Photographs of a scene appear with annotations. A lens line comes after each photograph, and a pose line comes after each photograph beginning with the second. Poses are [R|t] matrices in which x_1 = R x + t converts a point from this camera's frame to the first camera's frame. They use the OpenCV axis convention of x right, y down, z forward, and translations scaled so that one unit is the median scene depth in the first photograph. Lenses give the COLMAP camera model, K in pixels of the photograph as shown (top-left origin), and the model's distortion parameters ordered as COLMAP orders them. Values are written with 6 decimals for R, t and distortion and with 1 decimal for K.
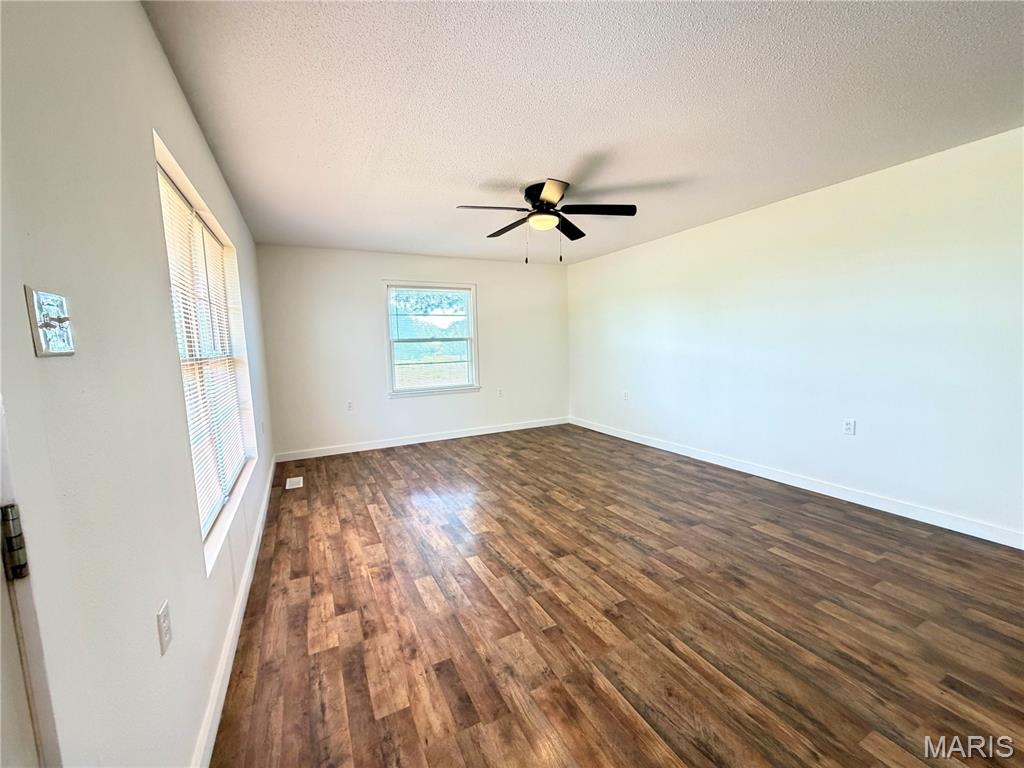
lens RADIAL K [[410.1, 0, 513.9], [0, 410.1, 387.7], [0, 0, 1]] dist [0.000311, -0.000931]
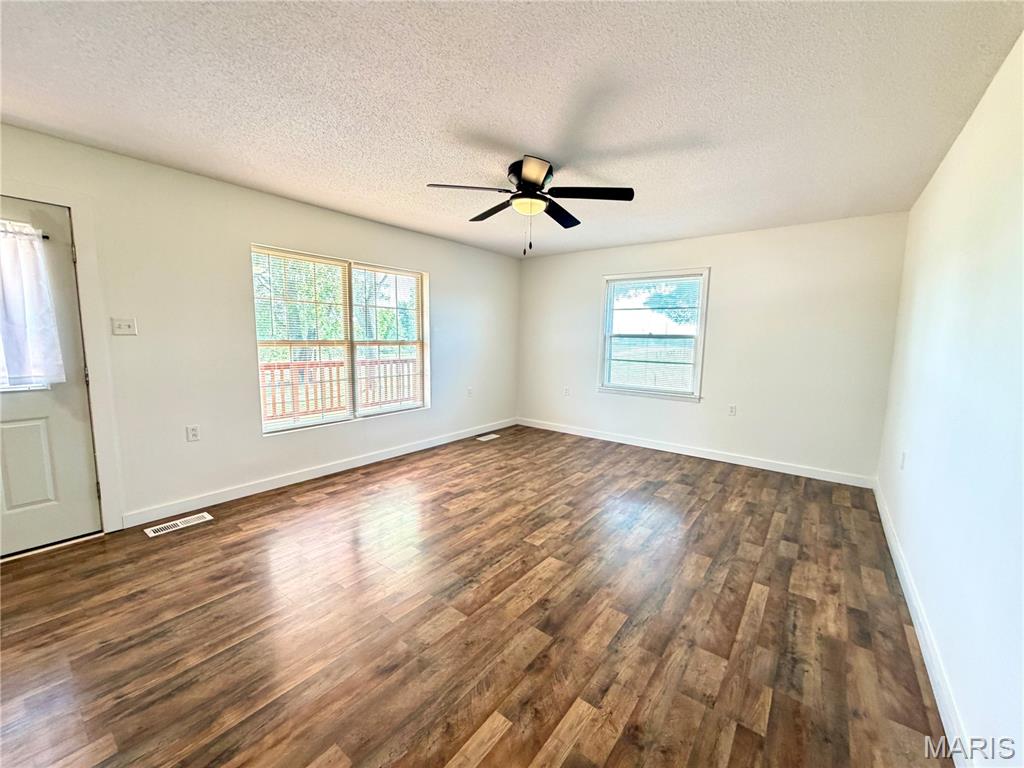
lens RADIAL K [[410.1, 0, 514.7], [0, 410.1, 383.7], [0, 0, 1]] dist [0.000311, -0.000931]
pose [[0.423965, 0.140104, -0.894776, 0.792343], [-0.129266, 0.987208, 0.093328, -0.095326], [0.896406, 0.076097, 0.436652, 0.528656]]
